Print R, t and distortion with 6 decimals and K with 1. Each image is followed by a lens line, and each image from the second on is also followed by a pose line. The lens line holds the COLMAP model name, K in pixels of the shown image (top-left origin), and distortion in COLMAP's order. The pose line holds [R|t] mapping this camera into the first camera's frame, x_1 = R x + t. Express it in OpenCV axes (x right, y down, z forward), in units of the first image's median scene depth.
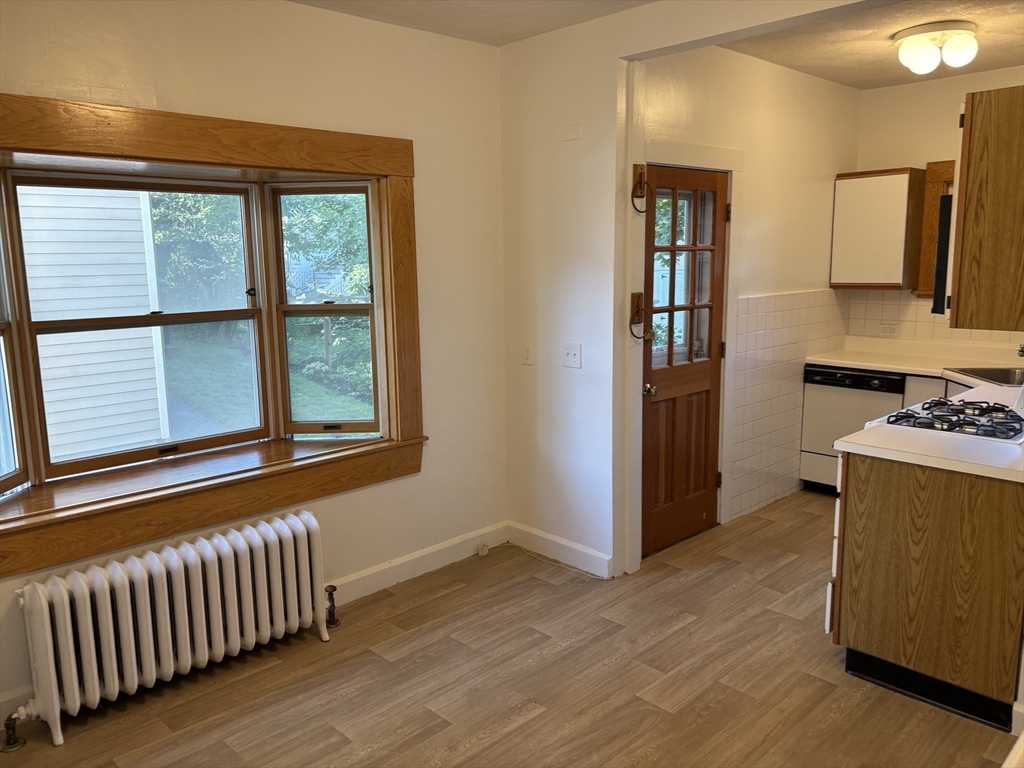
lens RADIAL K [[772.1, 0, 508.4], [0, 772.1, 382.0], [0, 0, 1]] dist [0.054610, -0.053725]
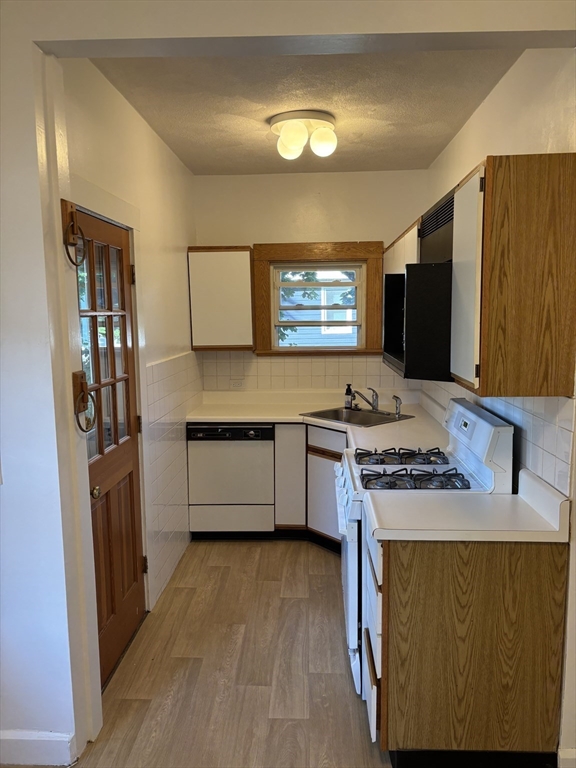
lens RADIAL K [[579.1, 0, 291.2], [0, 579.1, 387.1], [0, 0, 1]] dist [0.054610, -0.053725]
pose [[0.721694, -0.084774, 0.687001, -0.093333], [0.114924, 0.993373, 0.001851, -0.099998], [-0.682605, 0.077618, 0.726654, 0.575659]]
